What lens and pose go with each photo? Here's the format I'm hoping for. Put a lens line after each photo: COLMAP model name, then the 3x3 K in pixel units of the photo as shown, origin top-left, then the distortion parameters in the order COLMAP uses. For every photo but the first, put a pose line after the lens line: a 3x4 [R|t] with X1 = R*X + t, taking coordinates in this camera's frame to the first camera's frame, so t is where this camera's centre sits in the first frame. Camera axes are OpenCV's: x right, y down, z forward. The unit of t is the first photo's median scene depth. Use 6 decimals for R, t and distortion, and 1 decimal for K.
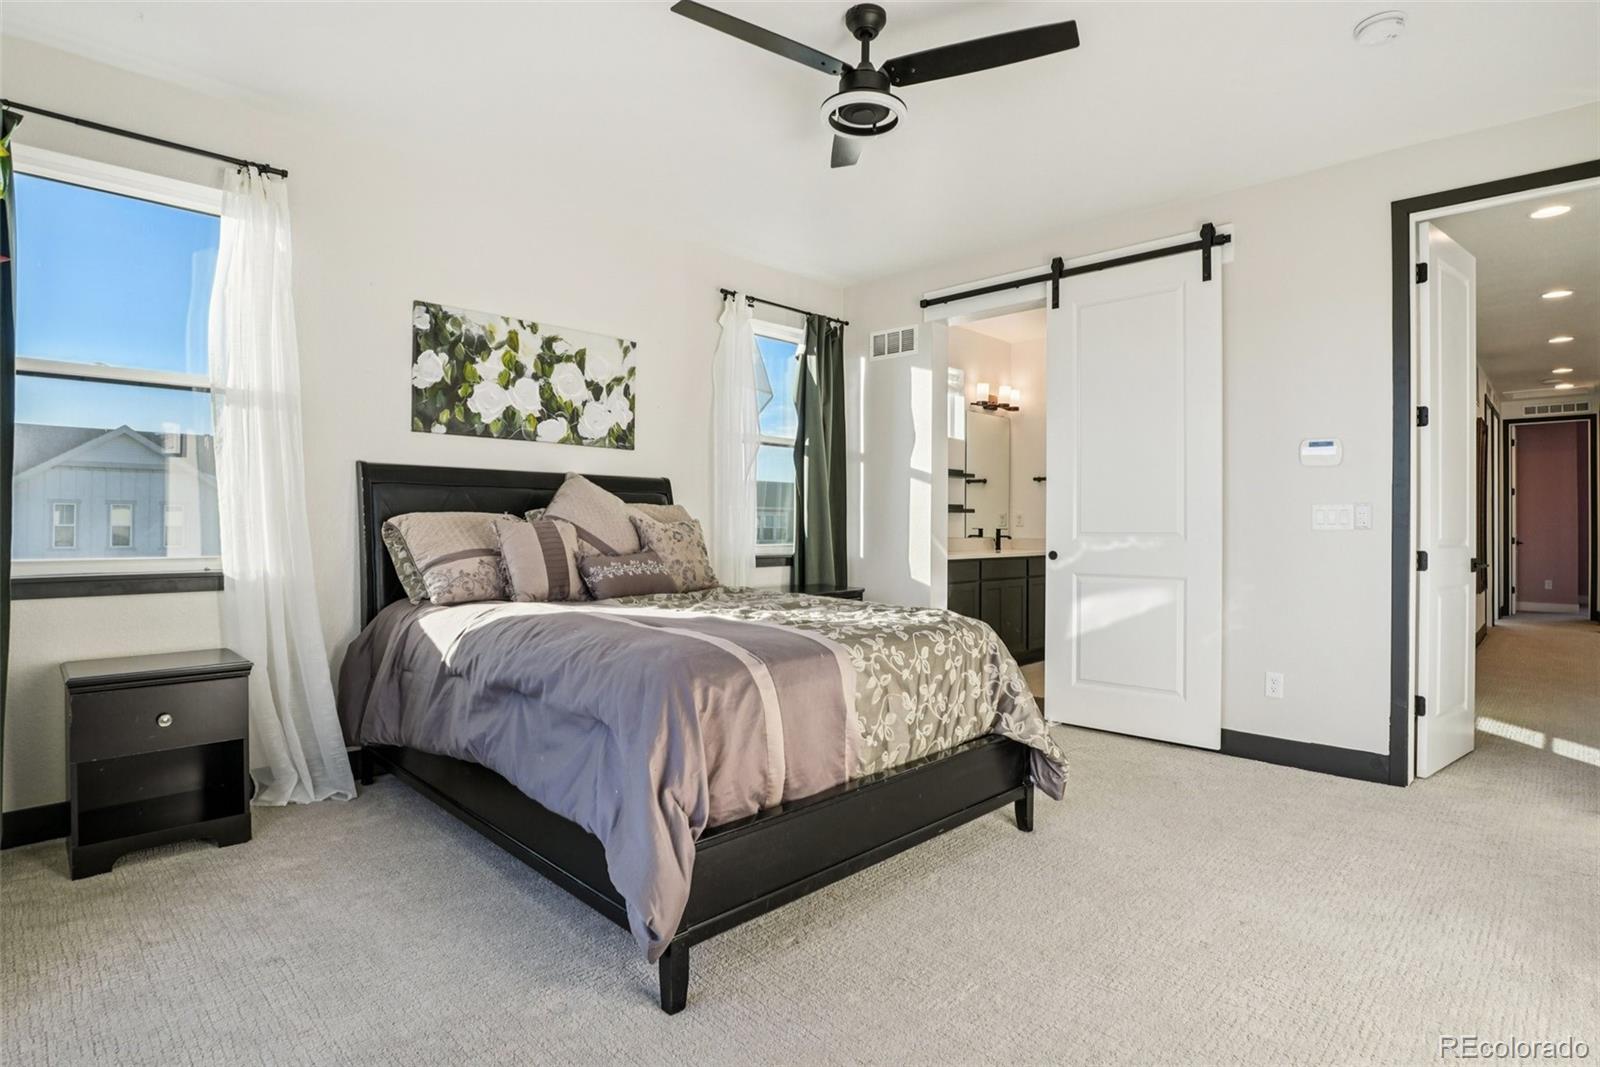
lens RADIAL K [[814.6, 0, 790.1], [0, 814.6, 527.0], [0, 0, 1]] dist [-0.002408, -0.000135]
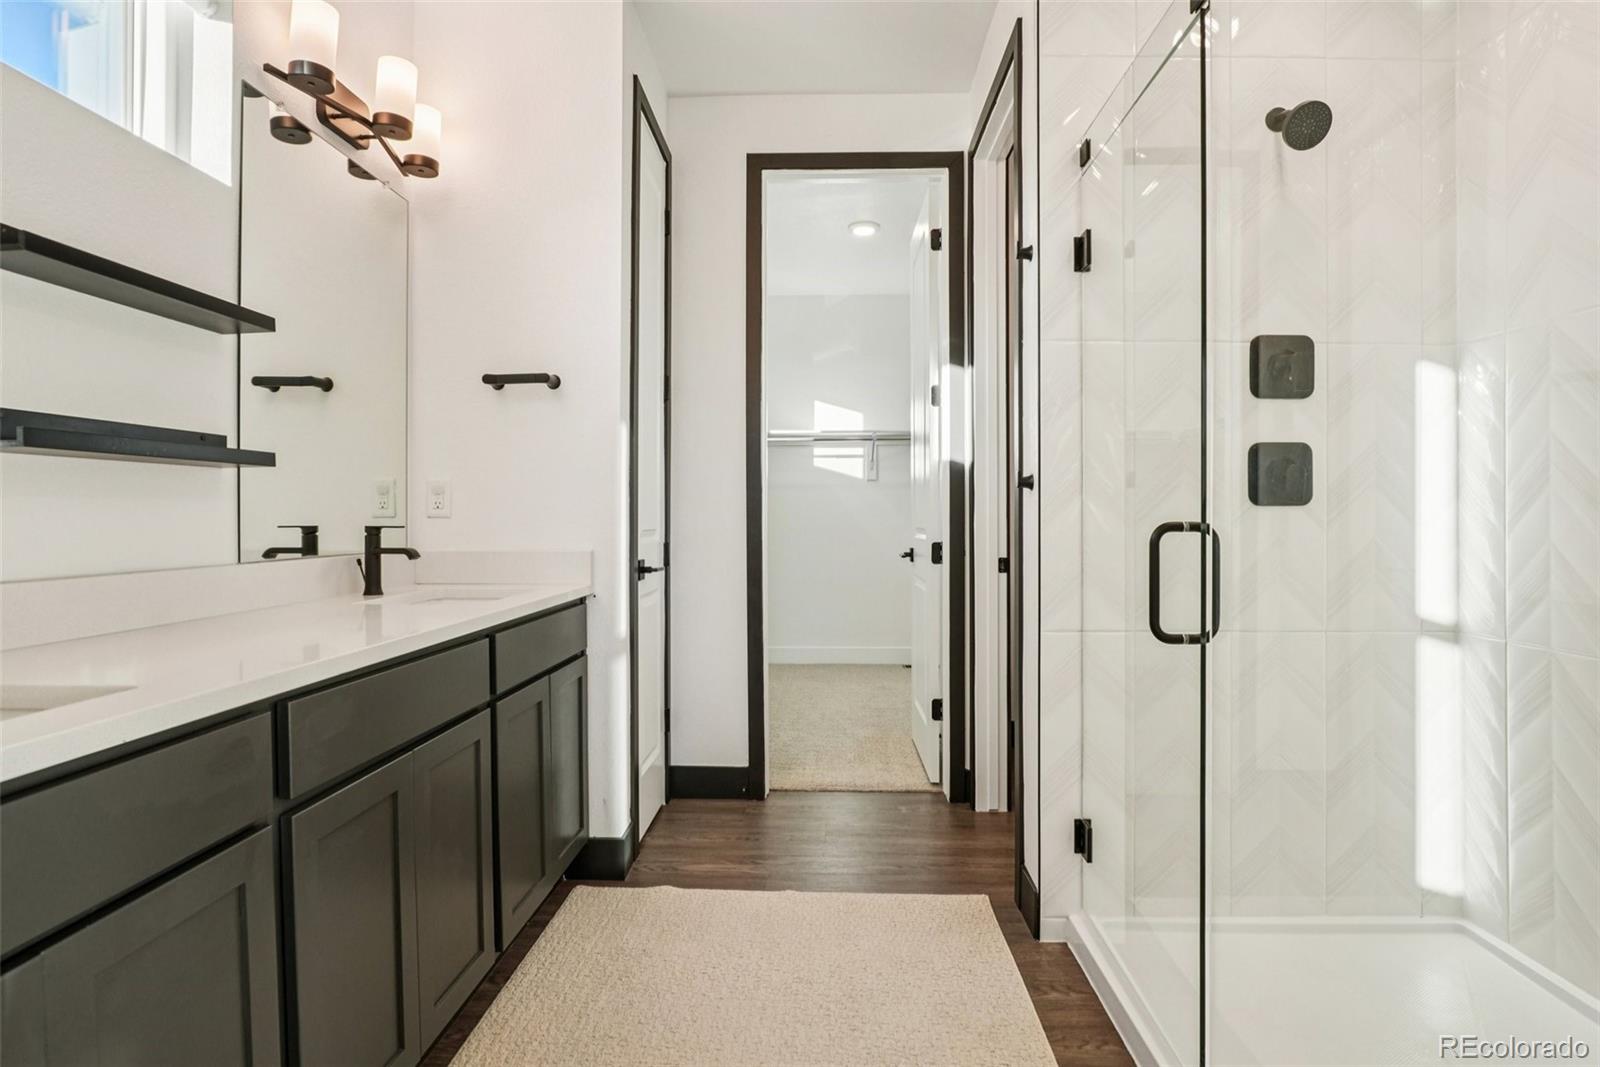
lens RADIAL K [[814.6, 0, 790.0], [0, 814.6, 518.0], [0, 0, 1]] dist [-0.002408, -0.000135]
pose [[0.740955, -0.002505, 0.671550, 0.165049], [0.002682, 0.999996, 0.000772, -0.000611], [-0.671549, 0.001229, 0.740959, 0.663456]]
